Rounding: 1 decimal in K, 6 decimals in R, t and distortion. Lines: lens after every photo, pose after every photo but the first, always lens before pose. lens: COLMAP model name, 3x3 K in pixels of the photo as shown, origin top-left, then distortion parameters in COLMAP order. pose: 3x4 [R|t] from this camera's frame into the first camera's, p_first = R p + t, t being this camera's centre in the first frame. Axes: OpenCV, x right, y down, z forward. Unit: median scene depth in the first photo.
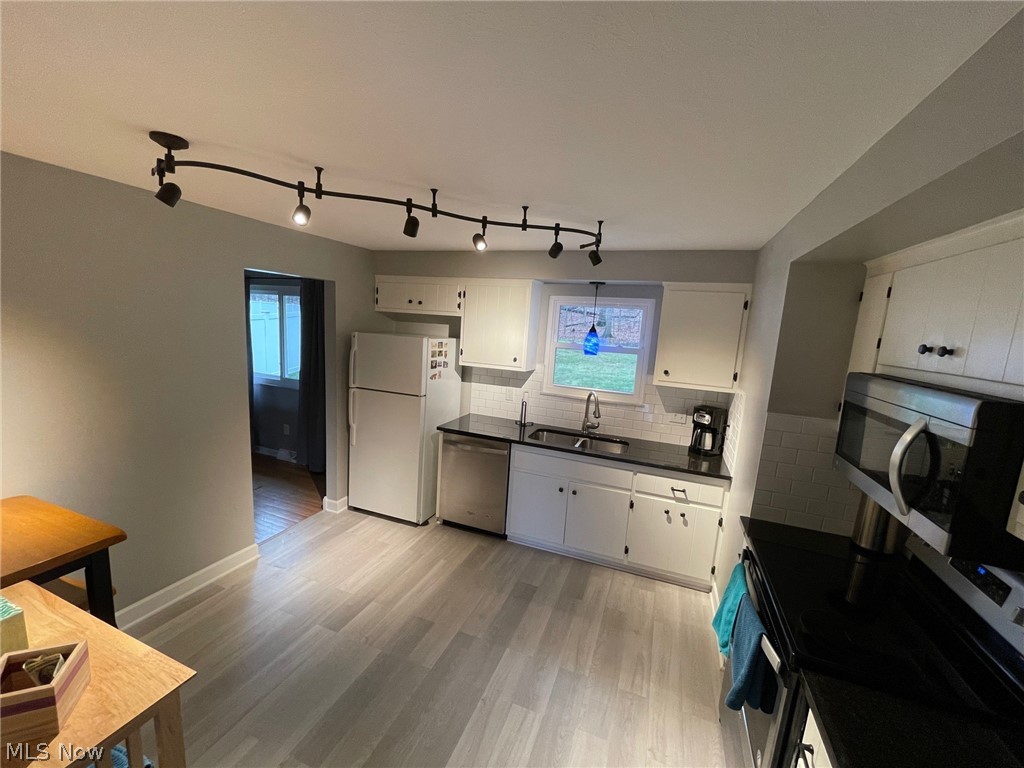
lens RADIAL K [[418.4, 0, 503.3], [0, 418.4, 384.6], [0, 0, 1]] dist [-0.003393, 0.000808]
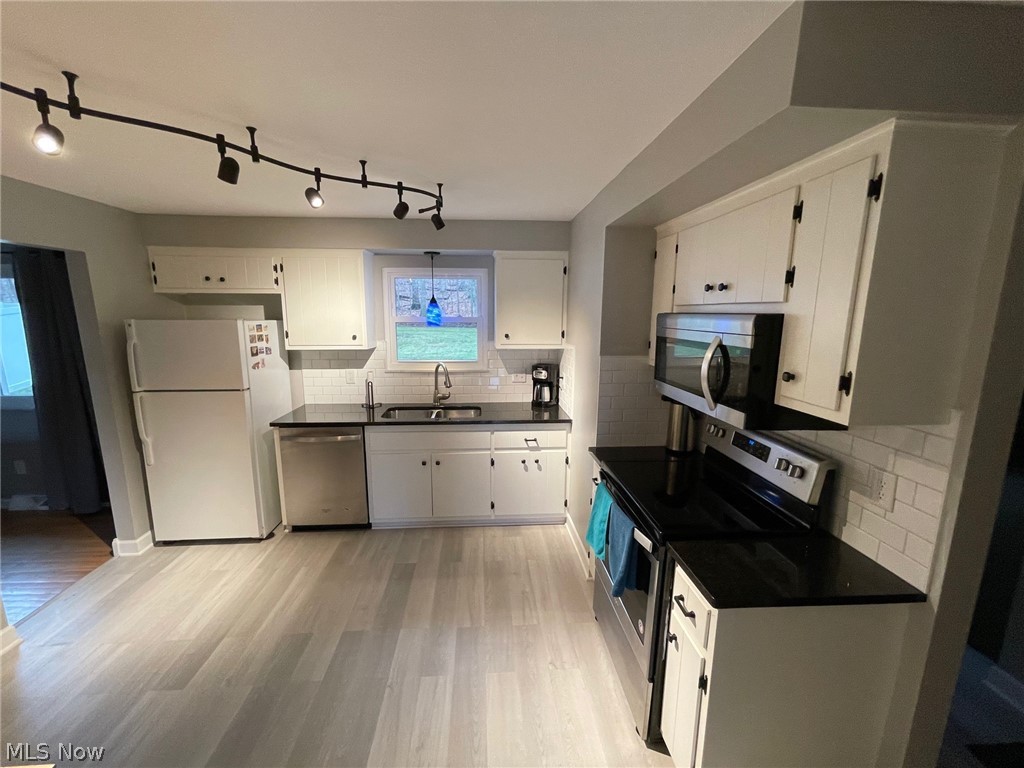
lens RADIAL K [[418.4, 0, 503.9], [0, 418.4, 384.8], [0, 0, 1]] dist [-0.003393, 0.000808]
pose [[0.904752, -0.128851, 0.405982, -0.076953], [0.113607, 0.991618, 0.061541, 0.030966], [-0.410508, -0.009557, 0.911807, 0.022390]]
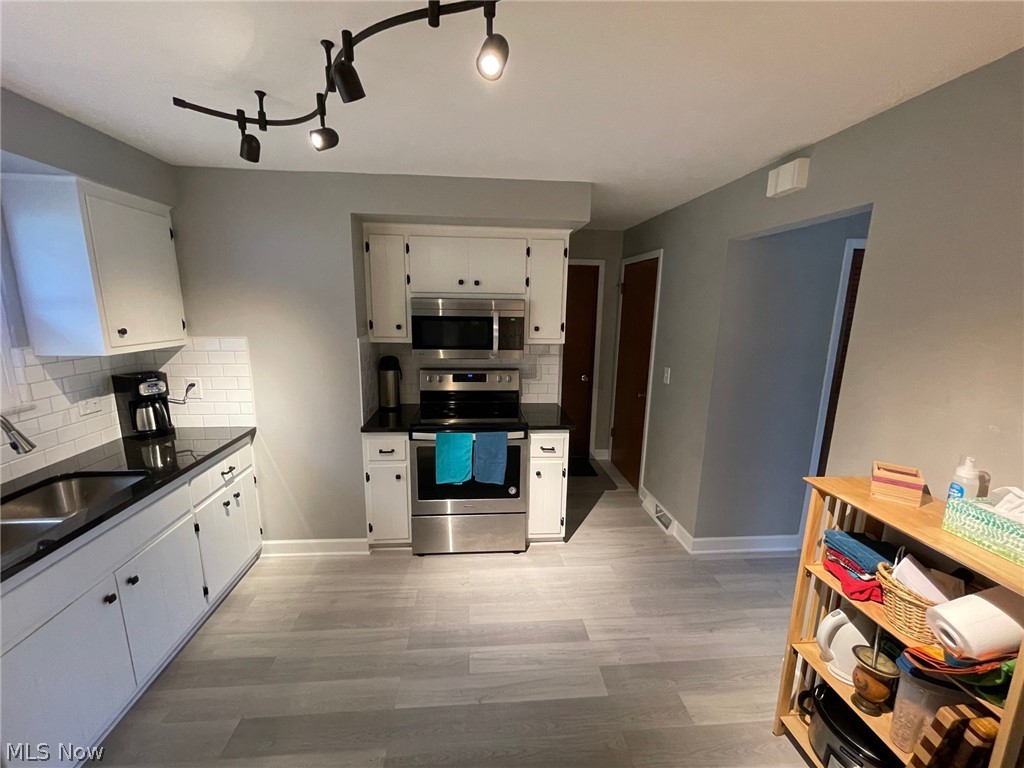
lens RADIAL K [[418.4, 0, 510.5], [0, 418.4, 382.2], [0, 0, 1]] dist [-0.003393, 0.000808]
pose [[-0.442384, -0.232565, 0.866146, -0.479722], [0.092432, 0.948824, 0.301974, -0.102009], [-0.892050, 0.213648, -0.398249, 0.804089]]
